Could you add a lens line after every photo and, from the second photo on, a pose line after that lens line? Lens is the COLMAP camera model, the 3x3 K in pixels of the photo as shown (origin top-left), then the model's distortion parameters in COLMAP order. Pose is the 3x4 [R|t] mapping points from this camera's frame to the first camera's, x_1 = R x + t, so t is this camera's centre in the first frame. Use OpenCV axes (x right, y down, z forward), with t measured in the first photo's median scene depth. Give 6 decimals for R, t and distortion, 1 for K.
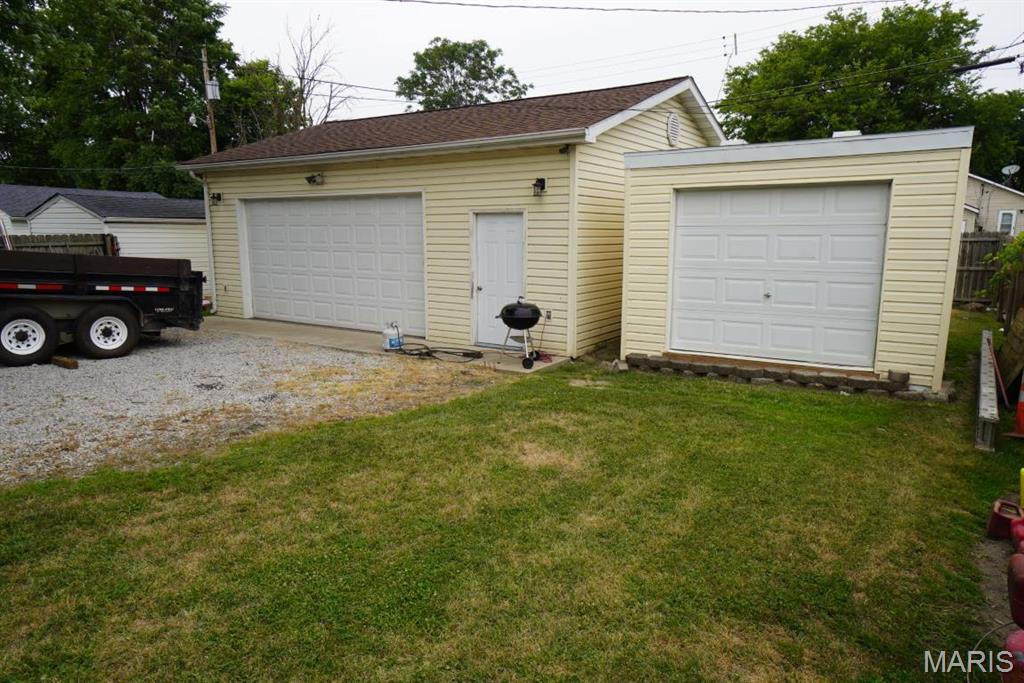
lens RADIAL K [[663.1, 0, 512.0], [0, 663.1, 341.5], [0, 0, 1]] dist [0.044475, -0.058858]
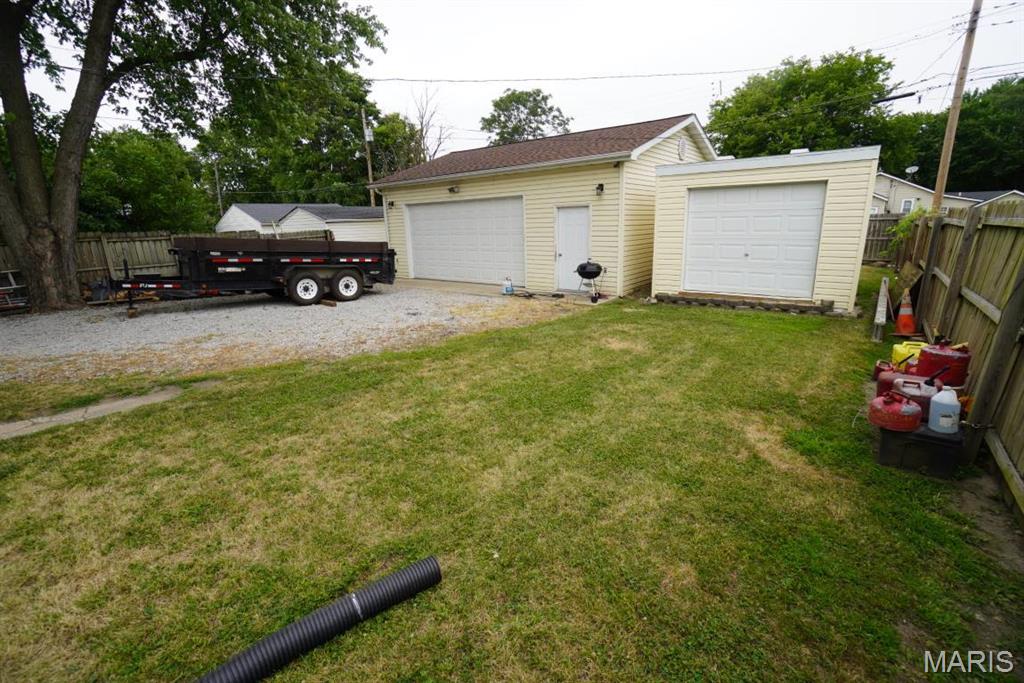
lens RADIAL K [[450.6, 0, 512.0], [0, 450.6, 341.5], [0, 0, 1]] dist [-0.043438, 0.001027]
pose [[0.995432, -0.006568, -0.095248, -0.070941], [0.015779, 0.995229, 0.096285, 0.024629], [0.094161, -0.097348, 0.990786, -0.121319]]
